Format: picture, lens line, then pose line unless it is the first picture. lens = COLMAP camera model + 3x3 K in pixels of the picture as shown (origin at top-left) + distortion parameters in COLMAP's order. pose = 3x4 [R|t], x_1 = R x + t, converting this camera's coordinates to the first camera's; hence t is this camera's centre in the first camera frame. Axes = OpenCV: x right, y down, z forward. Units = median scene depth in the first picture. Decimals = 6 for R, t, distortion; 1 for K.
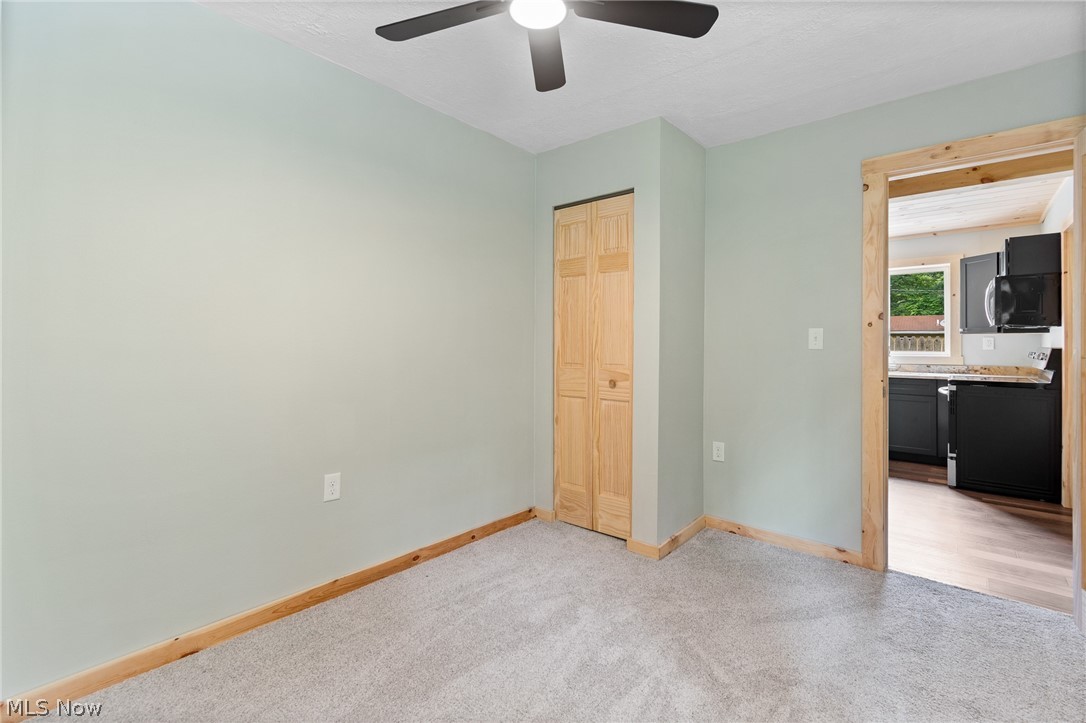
lens RADIAL K [[490.8, 0, 545.9], [0, 490.8, 341.5], [0, 0, 1]] dist [0.003789, -0.001445]
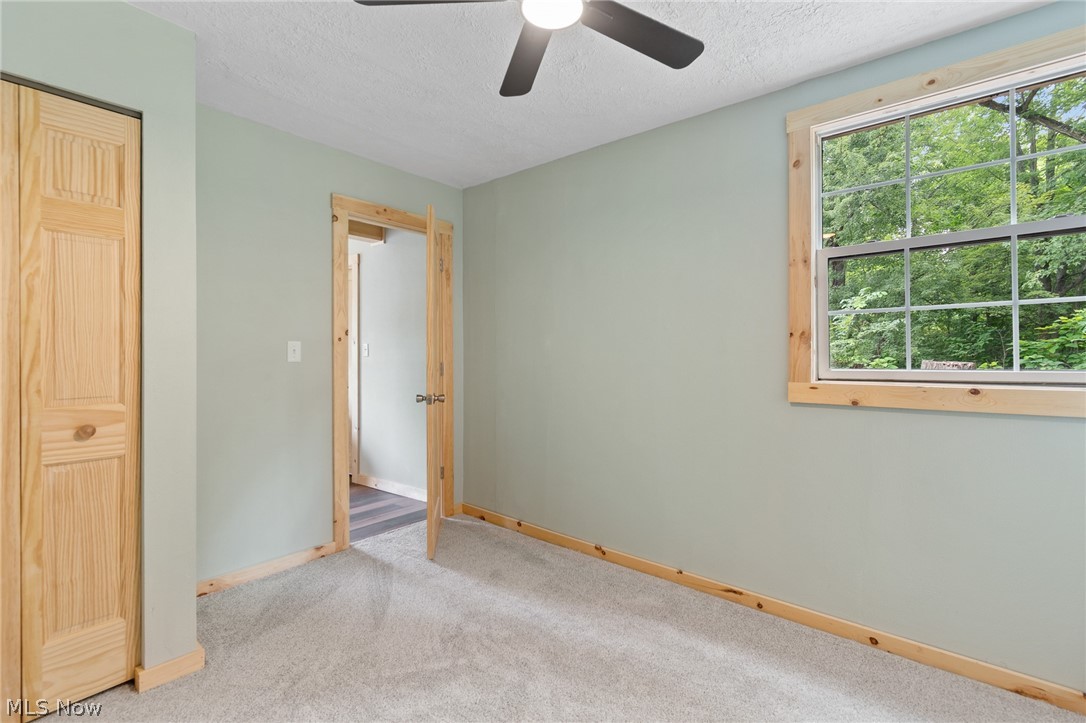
lens RADIAL K [[490.8, 0, 543.9], [0, 490.8, 352.3], [0, 0, 1]] dist [0.003789, -0.001445]
pose [[-0.007921, -0.006216, 0.999949, -0.448252], [-0.000870, 0.999980, 0.006210, -0.010626], [-0.999968, -0.000821, -0.007926, 0.482862]]
